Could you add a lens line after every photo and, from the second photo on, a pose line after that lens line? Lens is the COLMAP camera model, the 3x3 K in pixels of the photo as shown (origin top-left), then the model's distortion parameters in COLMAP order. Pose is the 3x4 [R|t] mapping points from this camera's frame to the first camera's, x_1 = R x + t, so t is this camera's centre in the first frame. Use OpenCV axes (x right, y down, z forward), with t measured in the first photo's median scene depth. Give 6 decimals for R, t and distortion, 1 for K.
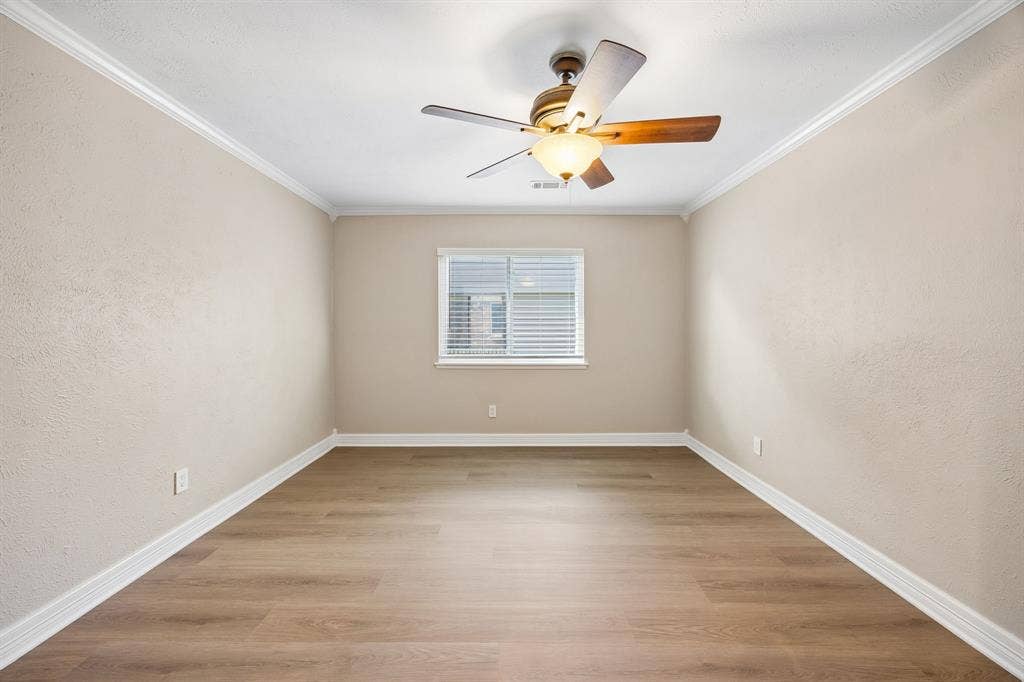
lens RADIAL K [[402.2, 0, 513.4], [0, 402.2, 331.9], [0, 0, 1]] dist [0.014410, -0.000111]
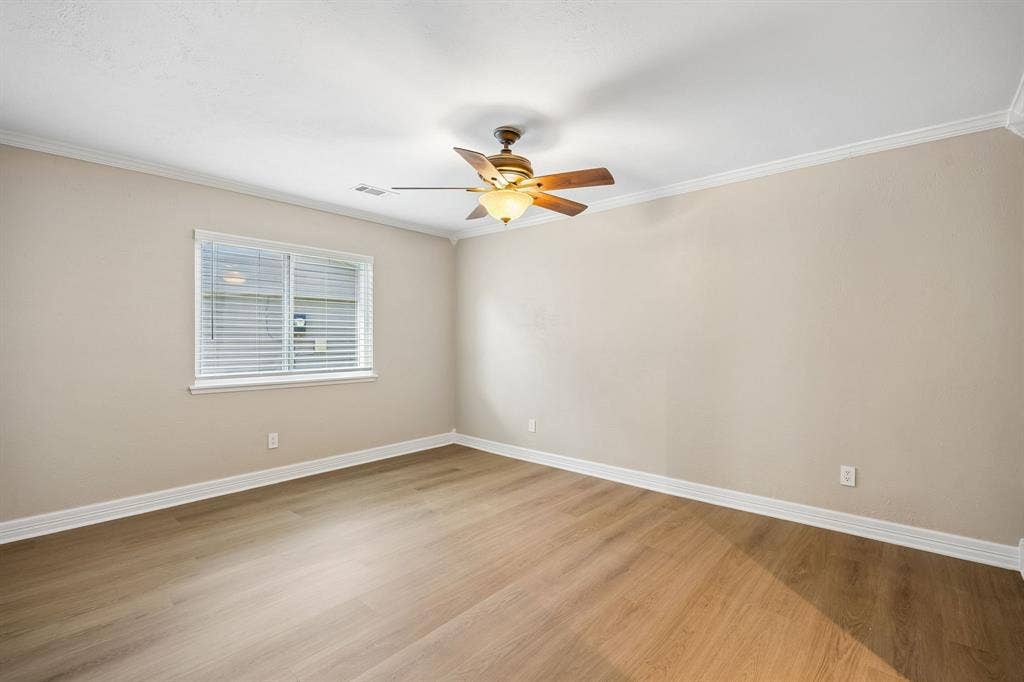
lens RADIAL K [[475.1, 0, 512.0], [0, 475.1, 341.0], [0, 0, 1]] dist [0.018092, 0.000490]
pose [[0.654853, -0.000896, 0.755755, -0.511021], [0.004644, 0.999985, -0.002839, 0.000280], [-0.755742, 0.005369, 0.654848, 0.000853]]
